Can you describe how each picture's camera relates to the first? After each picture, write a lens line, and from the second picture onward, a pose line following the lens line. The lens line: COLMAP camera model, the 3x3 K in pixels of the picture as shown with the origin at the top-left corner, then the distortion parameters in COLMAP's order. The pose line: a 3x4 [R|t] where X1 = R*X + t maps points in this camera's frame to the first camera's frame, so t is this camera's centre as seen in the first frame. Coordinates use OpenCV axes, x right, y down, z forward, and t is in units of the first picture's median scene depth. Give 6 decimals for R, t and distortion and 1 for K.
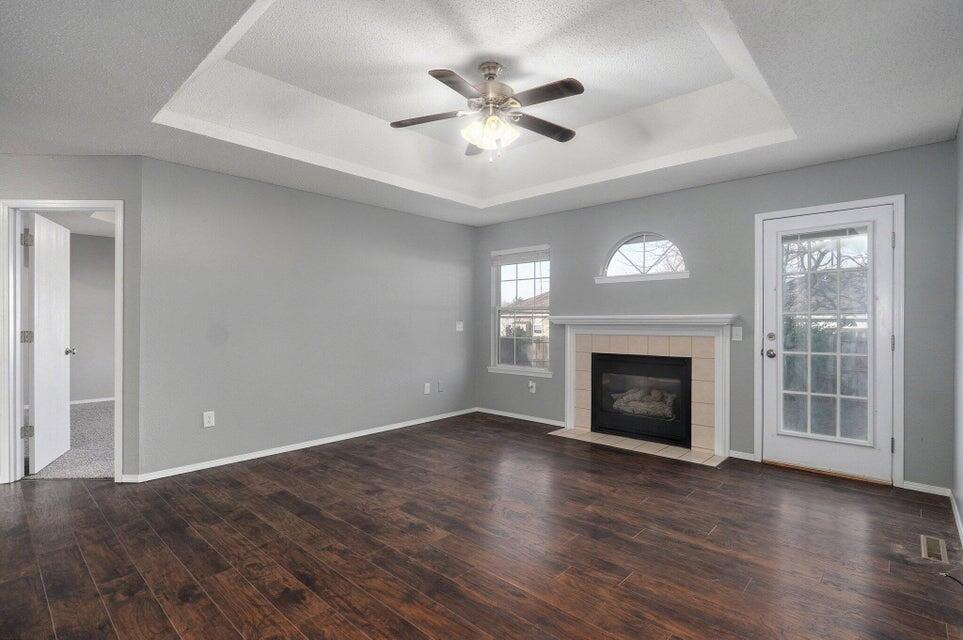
lens RADIAL K [[464.7, 0, 481.4], [0, 464.7, 318.5], [0, 0, 1]] dist [-0.007650, 0.001676]
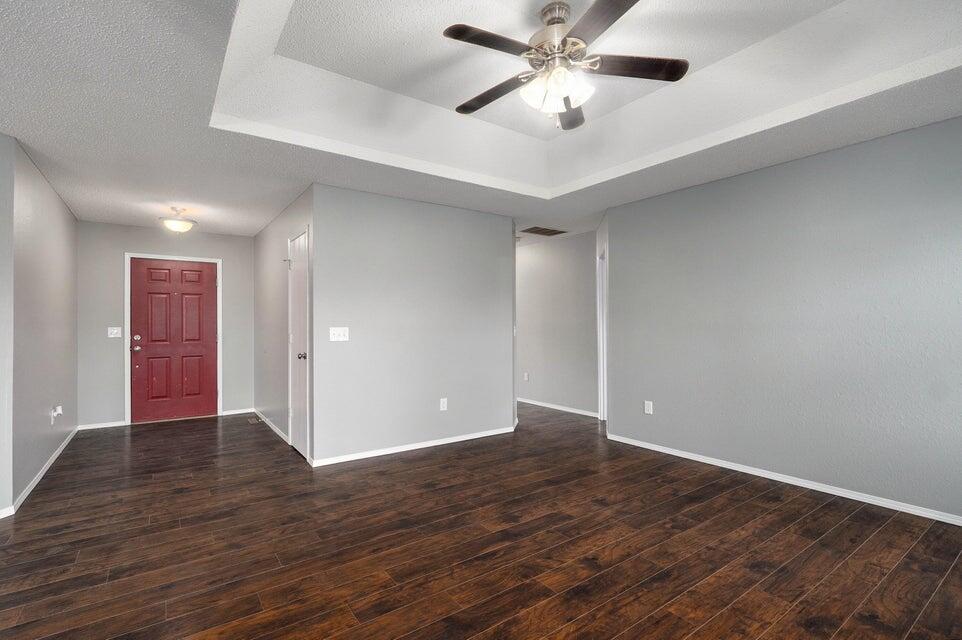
lens RADIAL K [[446.1, 0, 475.8], [0, 446.1, 327.5], [0, 0, 1]] dist [-0.008827, 0.002149]
pose [[-0.202597, 0.006001, -0.979244, 0.831601], [0.007909, 0.999959, 0.004491, 0.000439], [0.979230, -0.006835, -0.202636, 1.059381]]
